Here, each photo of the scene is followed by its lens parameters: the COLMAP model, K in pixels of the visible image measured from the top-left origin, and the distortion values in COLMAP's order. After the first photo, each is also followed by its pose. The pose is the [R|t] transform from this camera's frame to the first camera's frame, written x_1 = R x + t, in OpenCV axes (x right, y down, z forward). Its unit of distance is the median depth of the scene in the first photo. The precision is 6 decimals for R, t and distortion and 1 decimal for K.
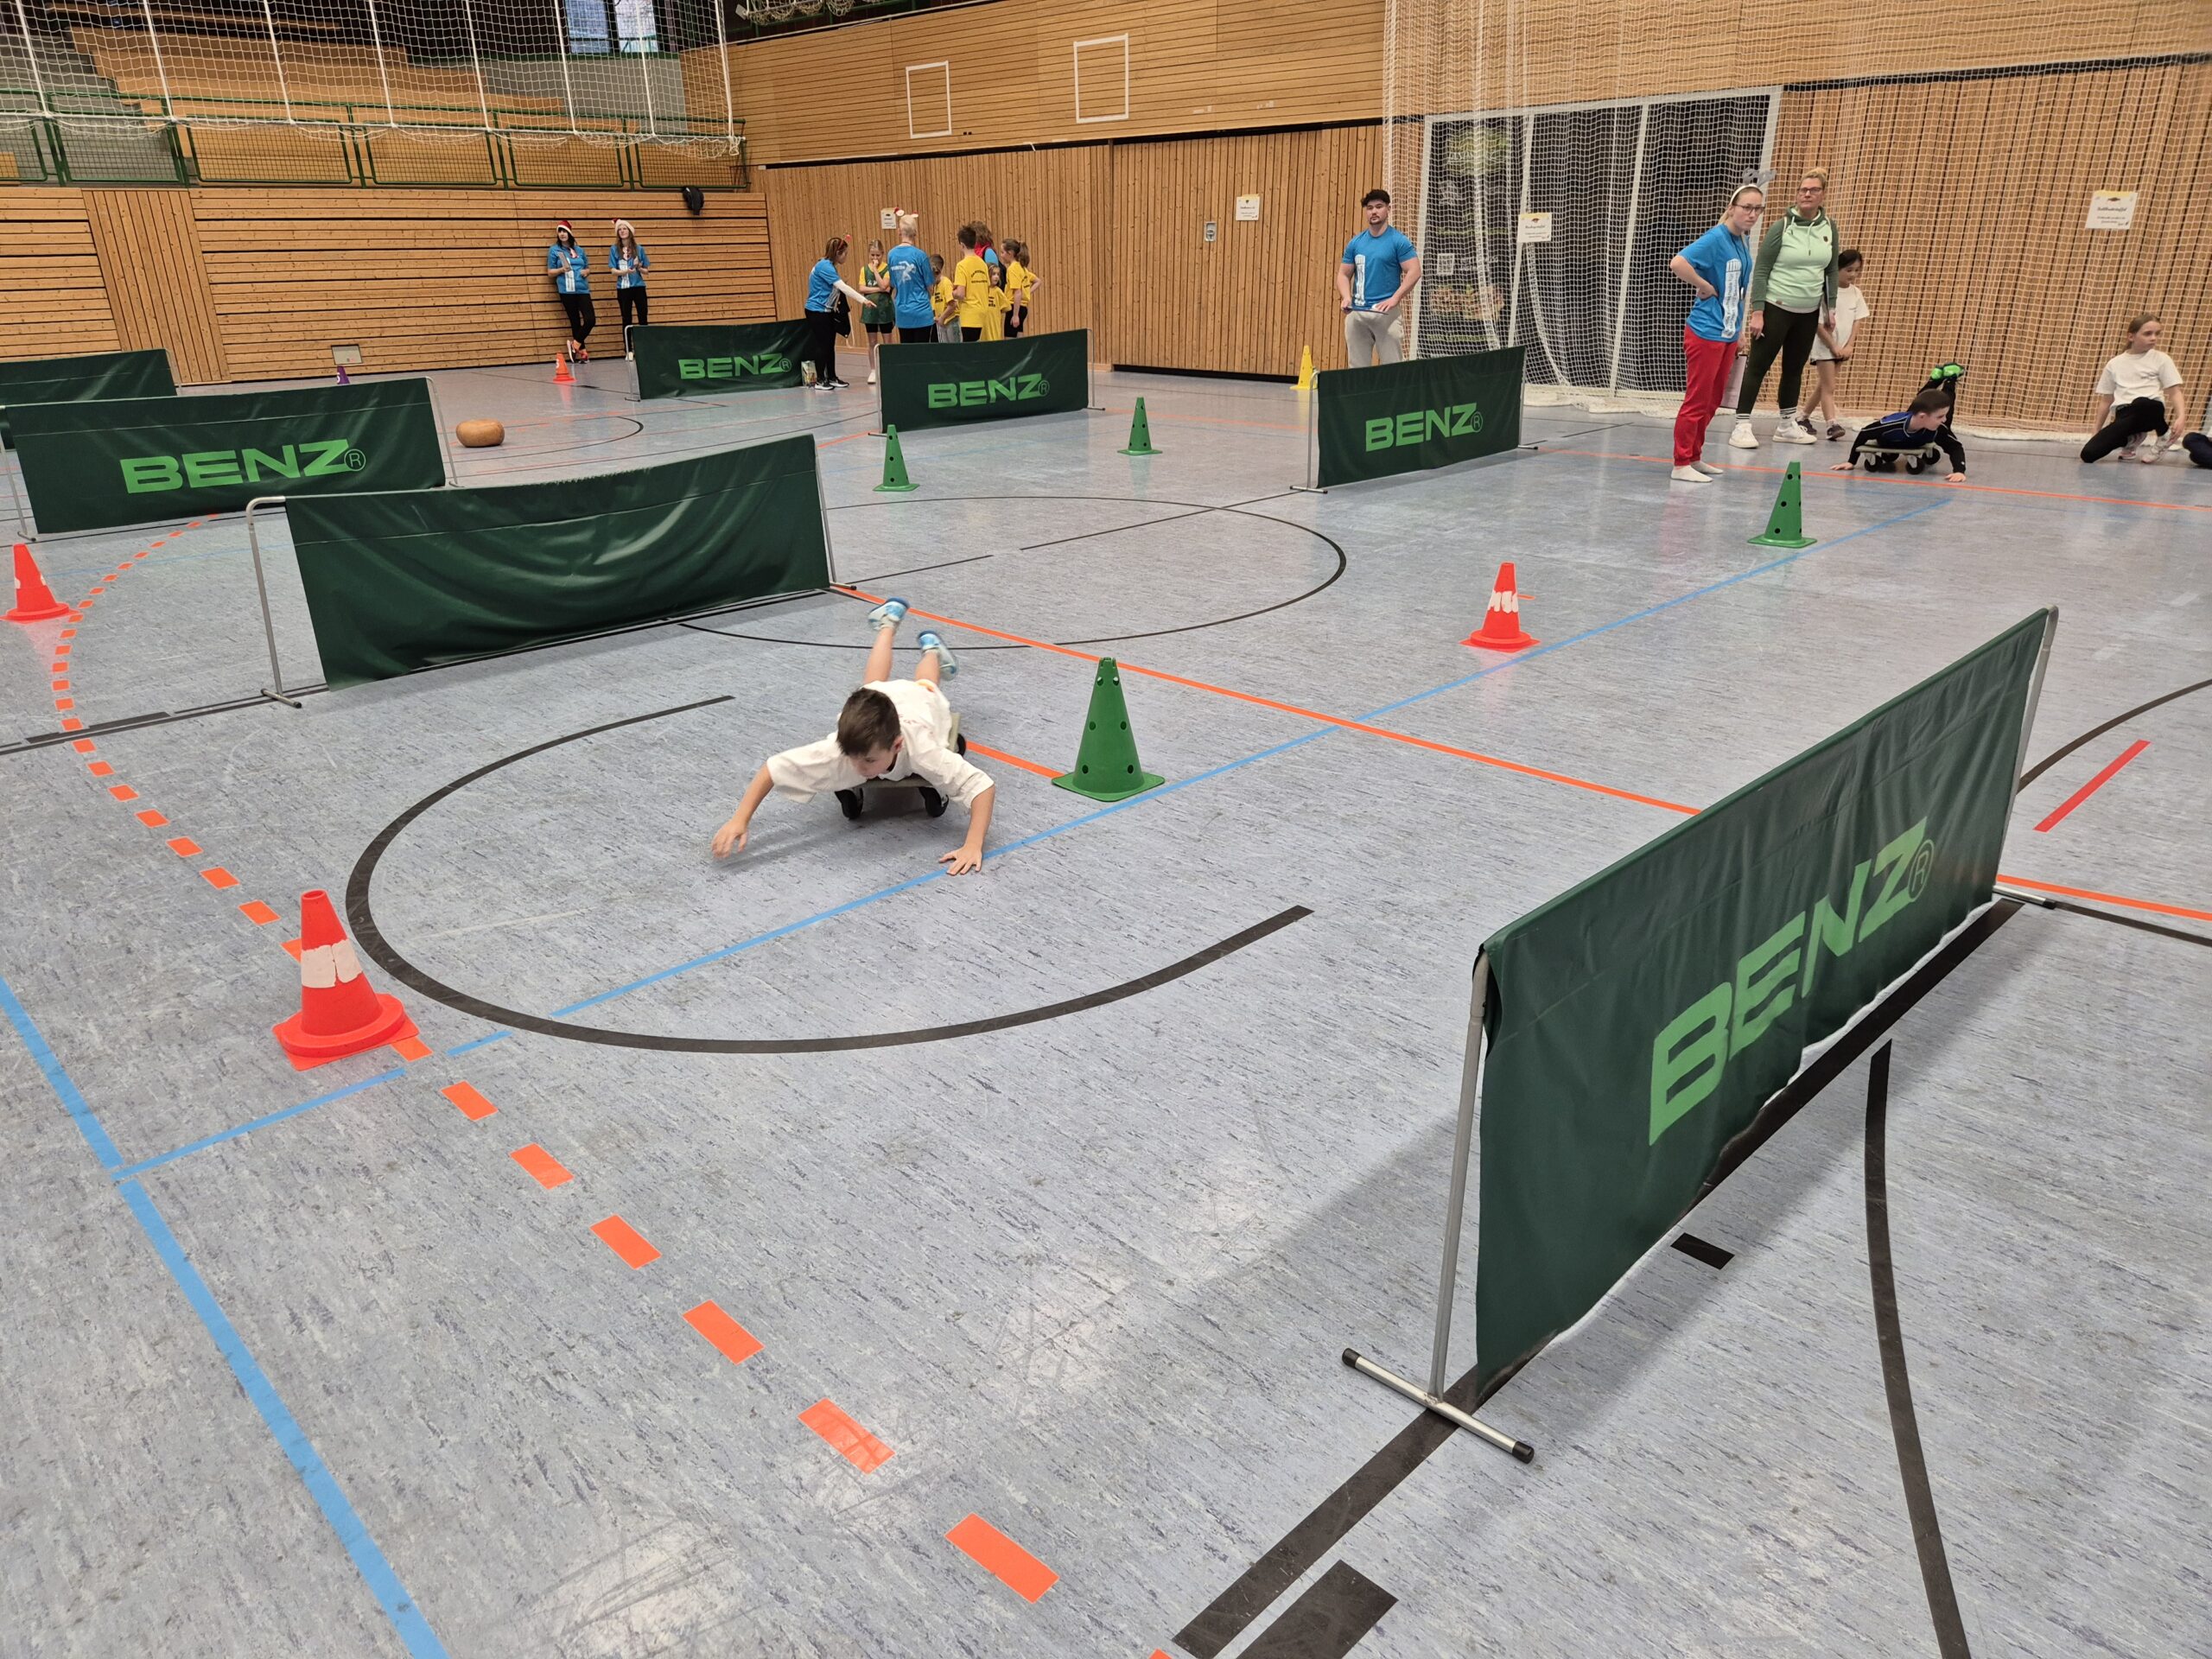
lens RADIAL K [[1469.2, 0, 1106.0], [0, 1469.2, 829.5], [0, 0, 1]] dist [0.068298, -0.052873]
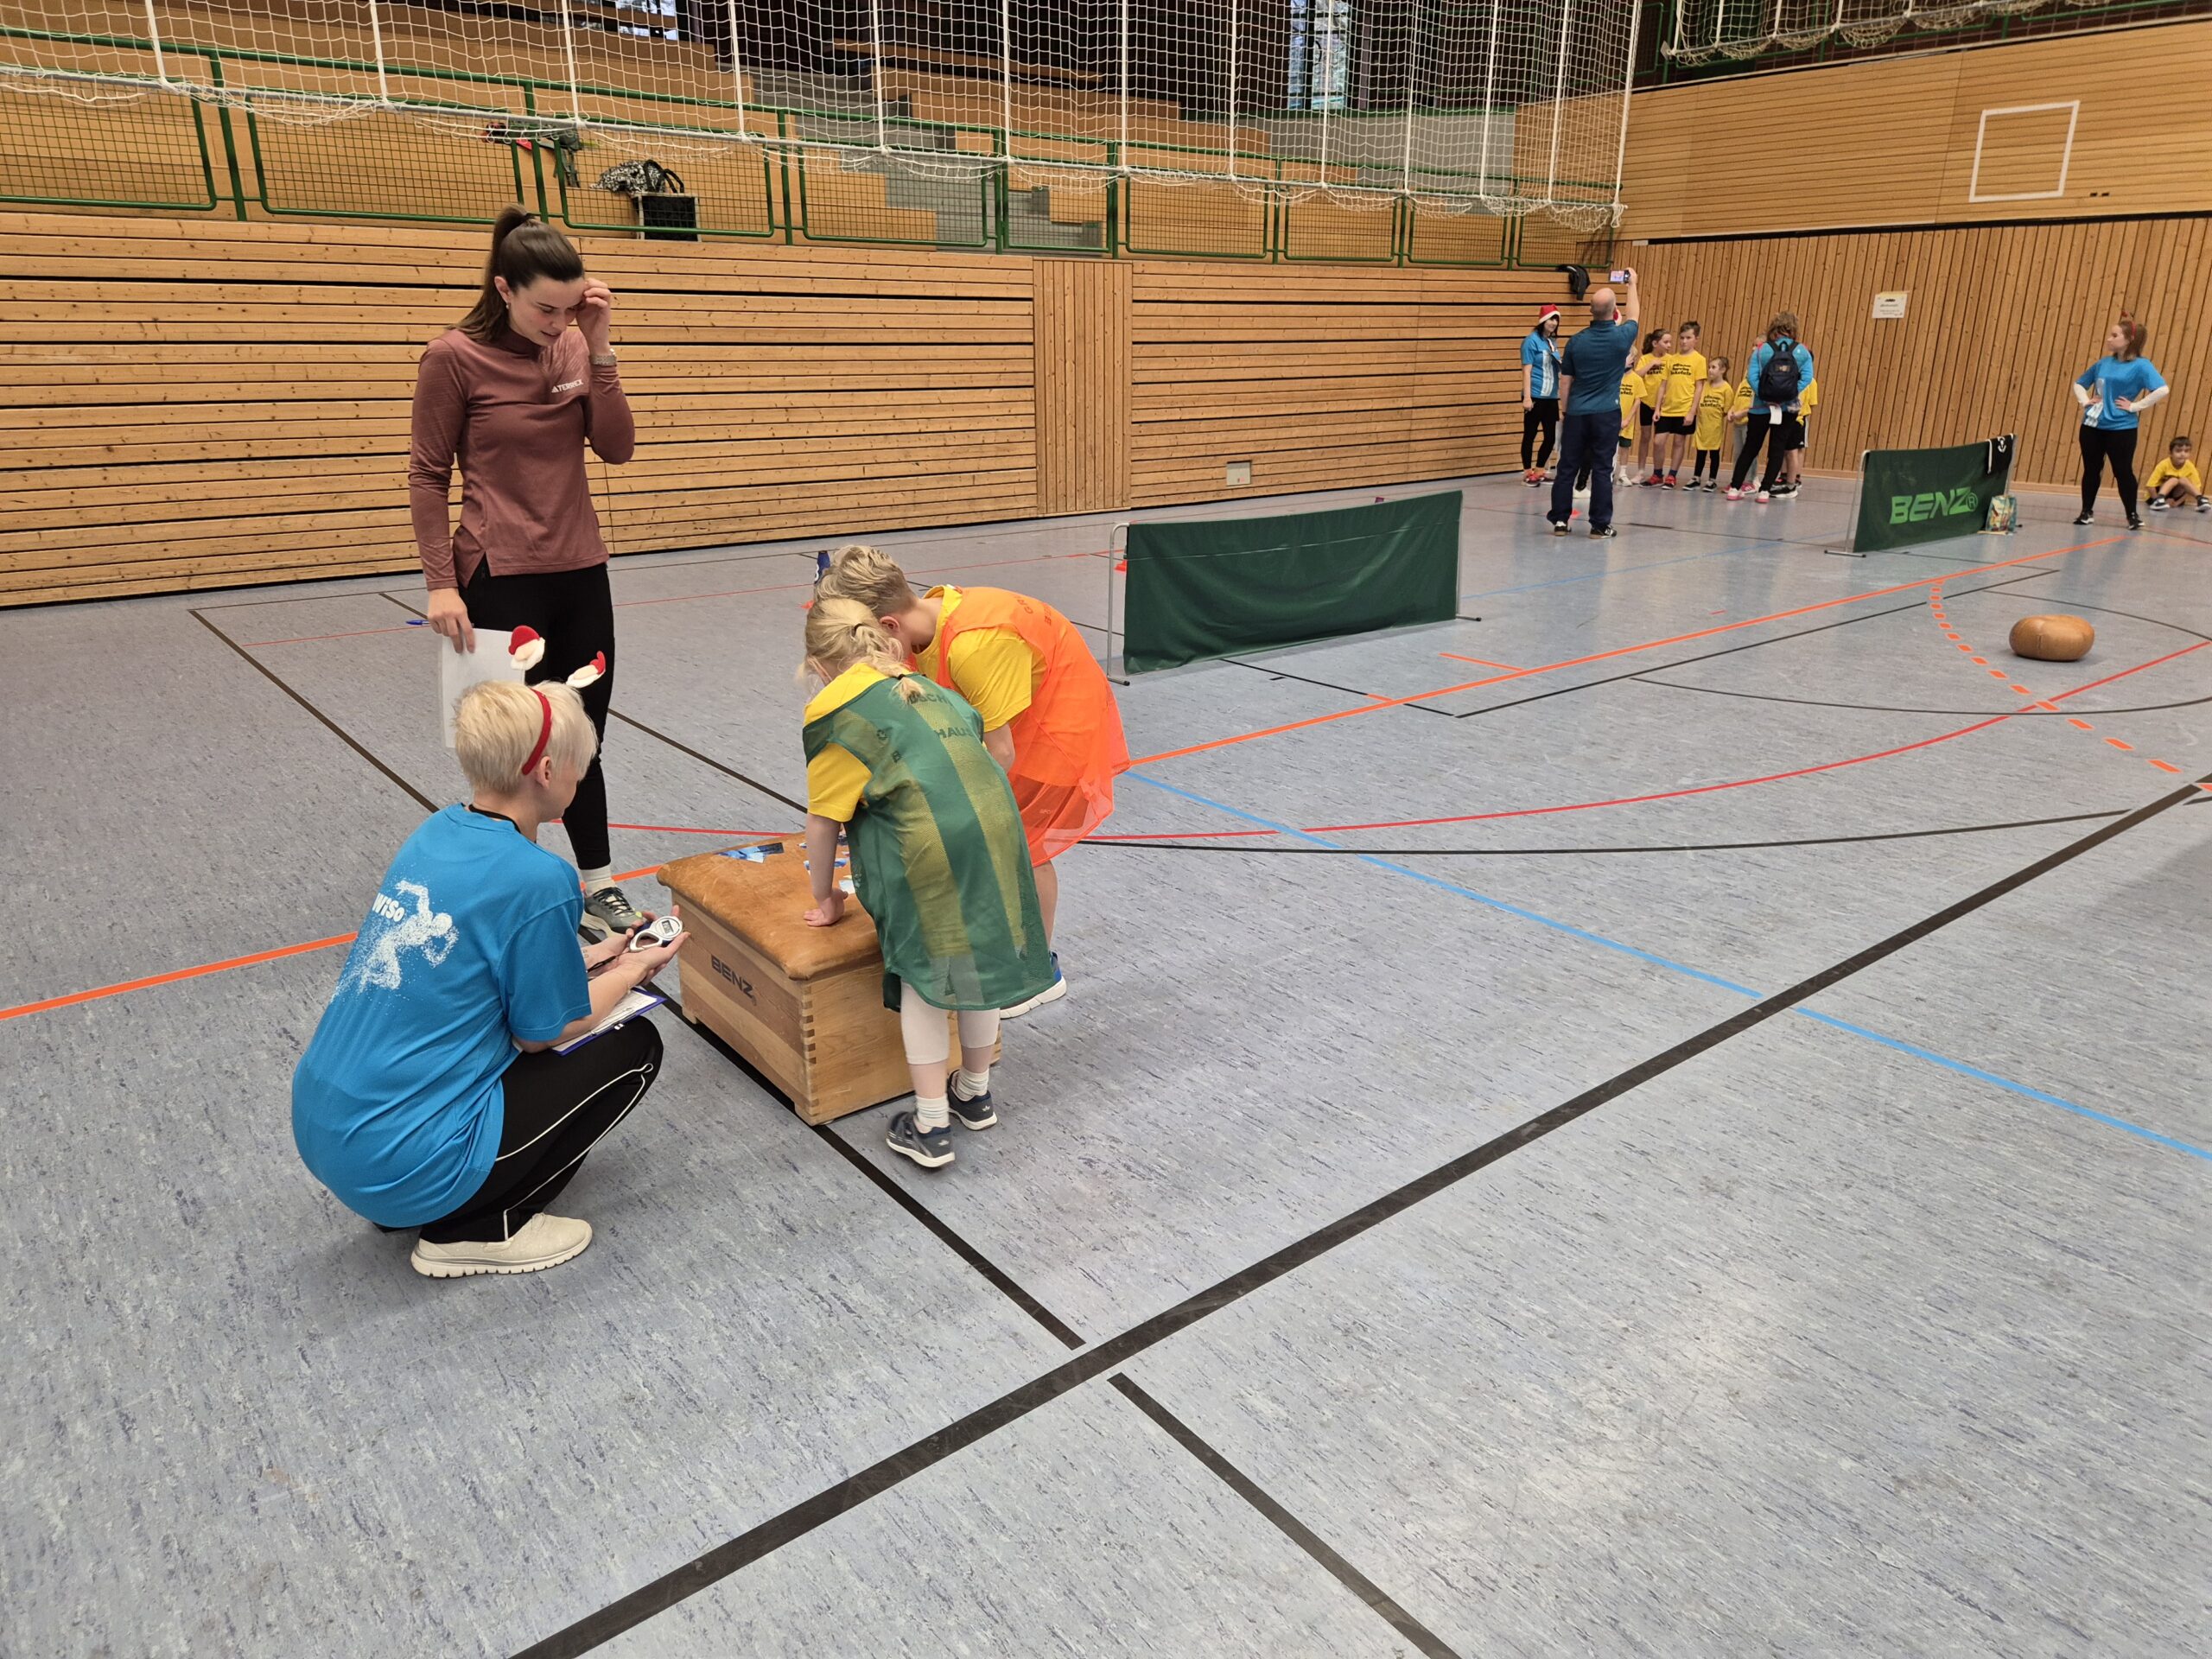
lens RADIAL K [[1485.2, 0, 1159.4], [0, 1485.2, 814.5], [0, 0, 1]] dist [0.072250, -0.062108]
pose [[0.996169, 0.046216, -0.074241, -0.534198], [-0.050889, 0.996757, -0.062332, -0.100583], [0.071119, 0.065871, 0.995290, 0.264173]]
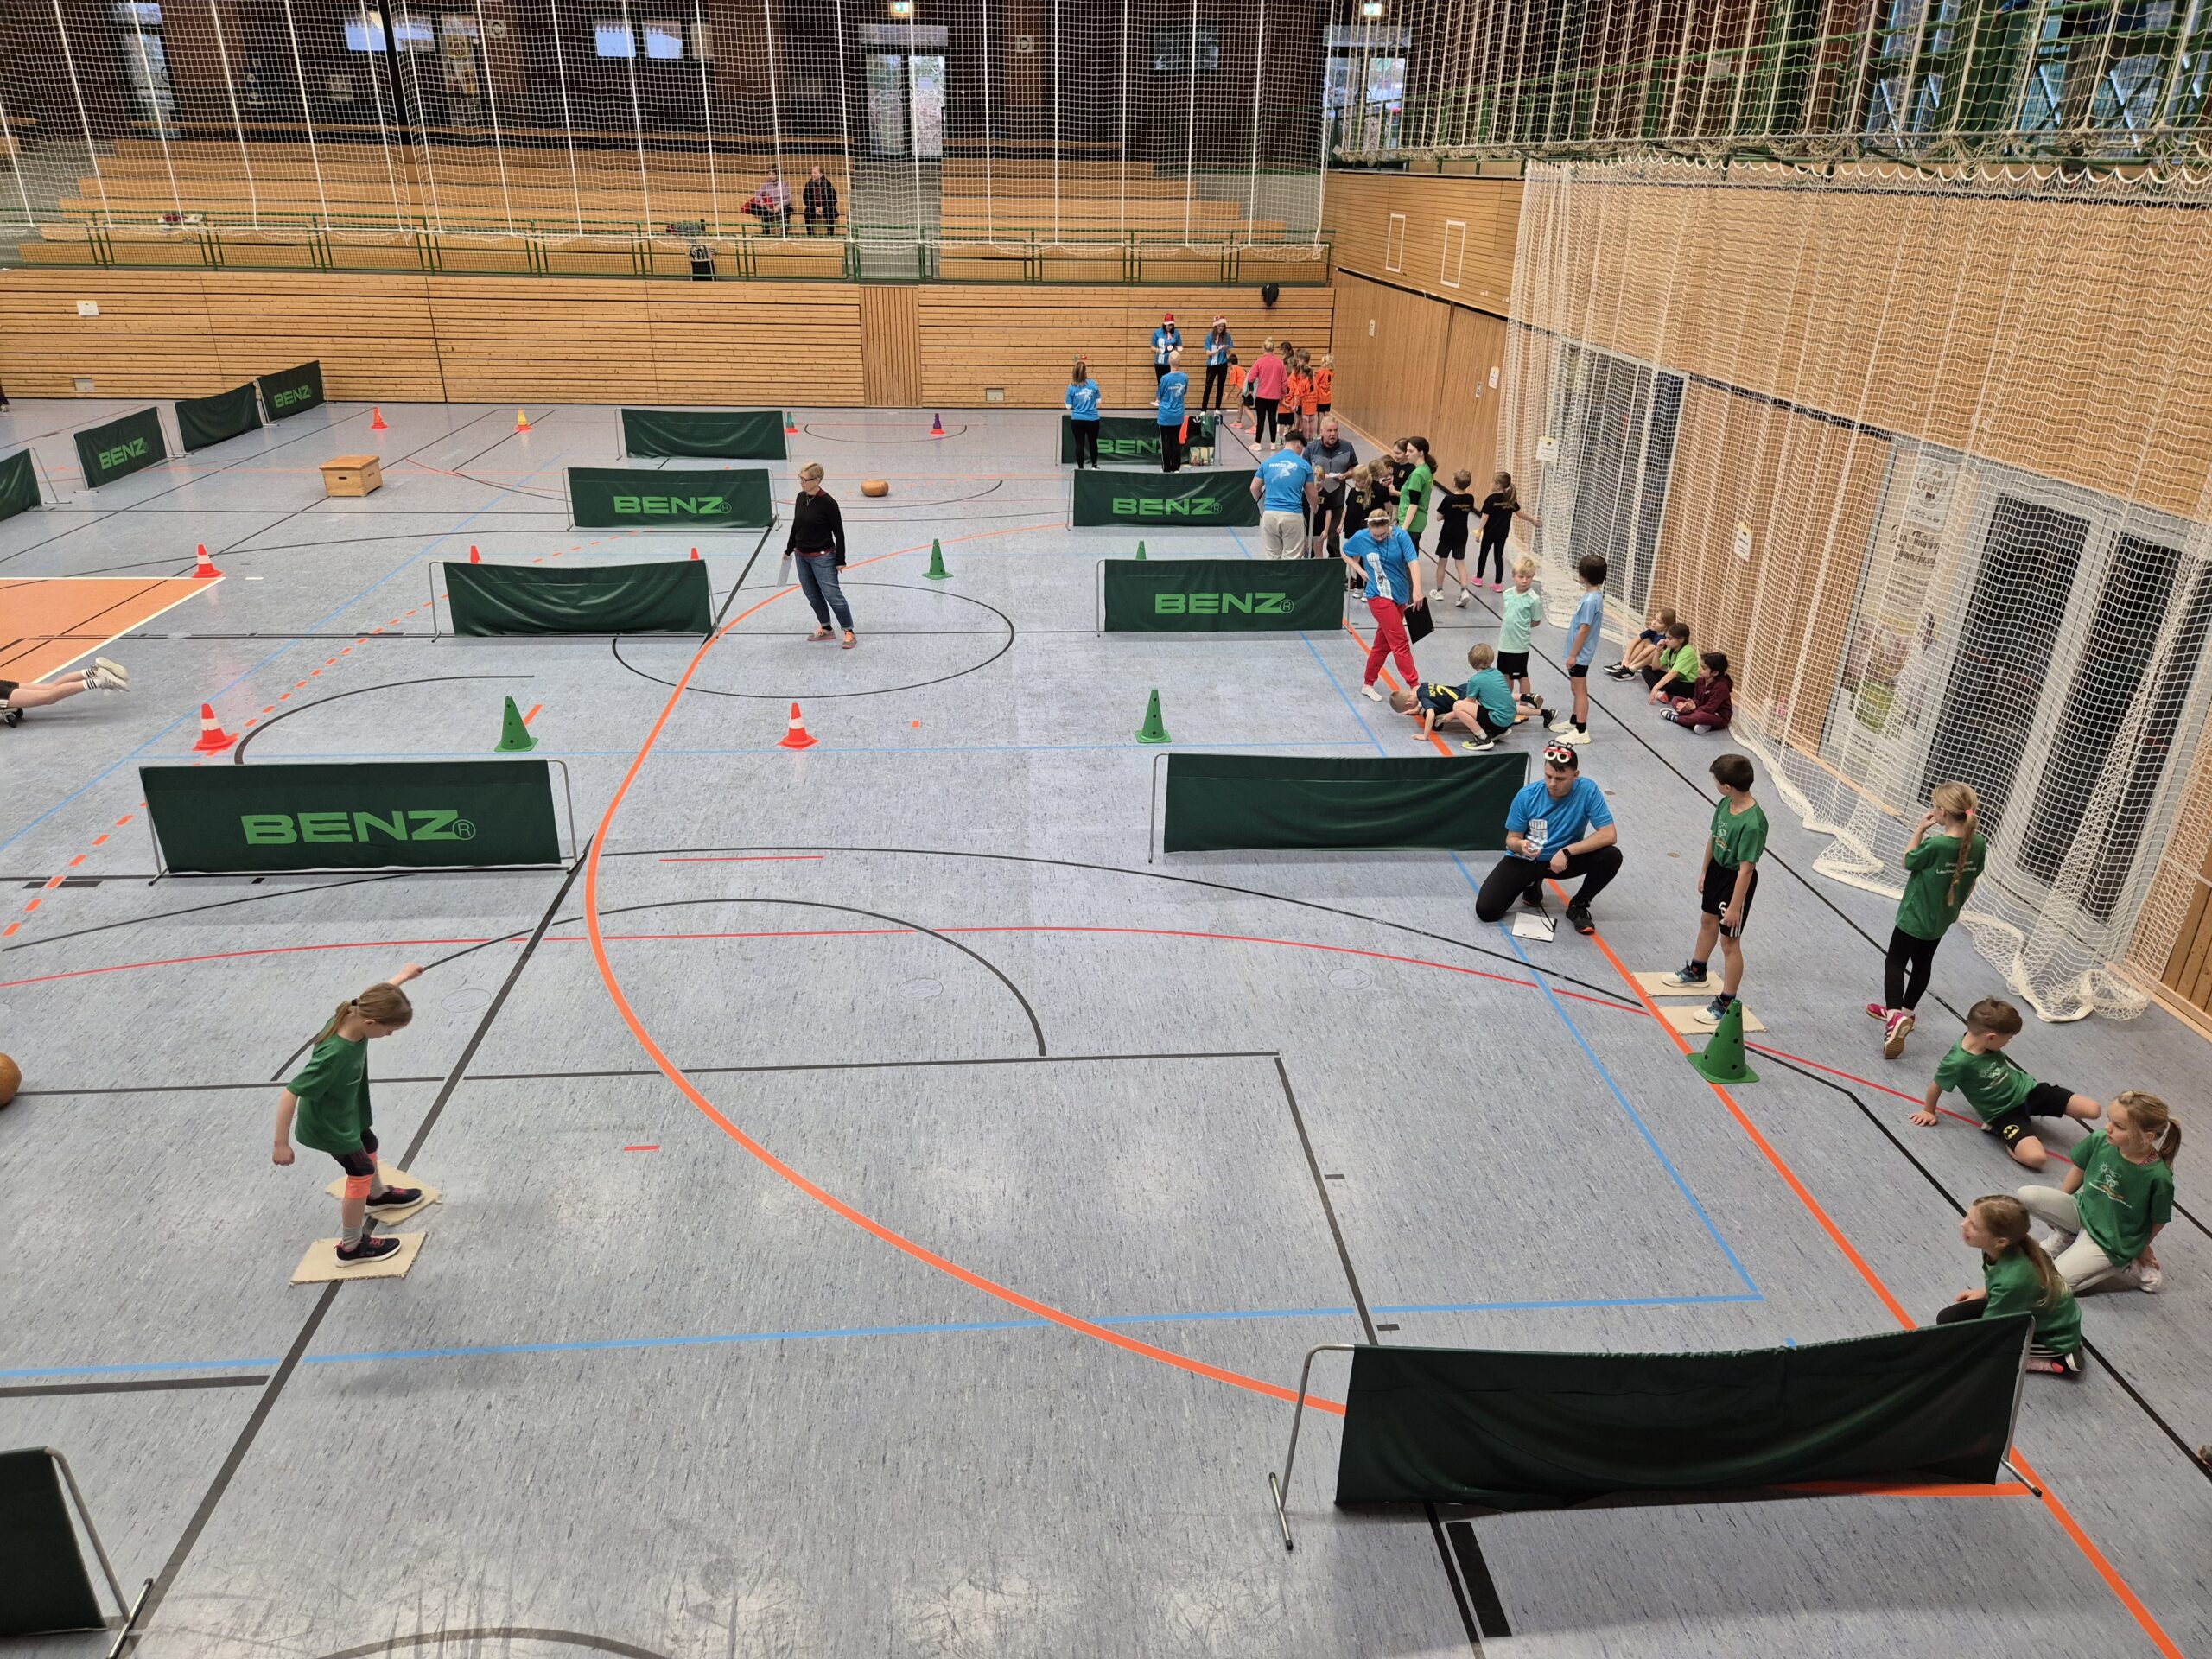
lens RADIAL K [[1486.4, 0, 1115.7], [0, 1486.4, 820.7], [0, 0, 1]] dist [0.066879, -0.052535]
pose [[0.764545, 0.285464, -0.577911, 0.626964], [-0.267213, 0.956280, 0.118853, -0.133403], [0.586573, 0.063557, 0.807399, -0.118486]]
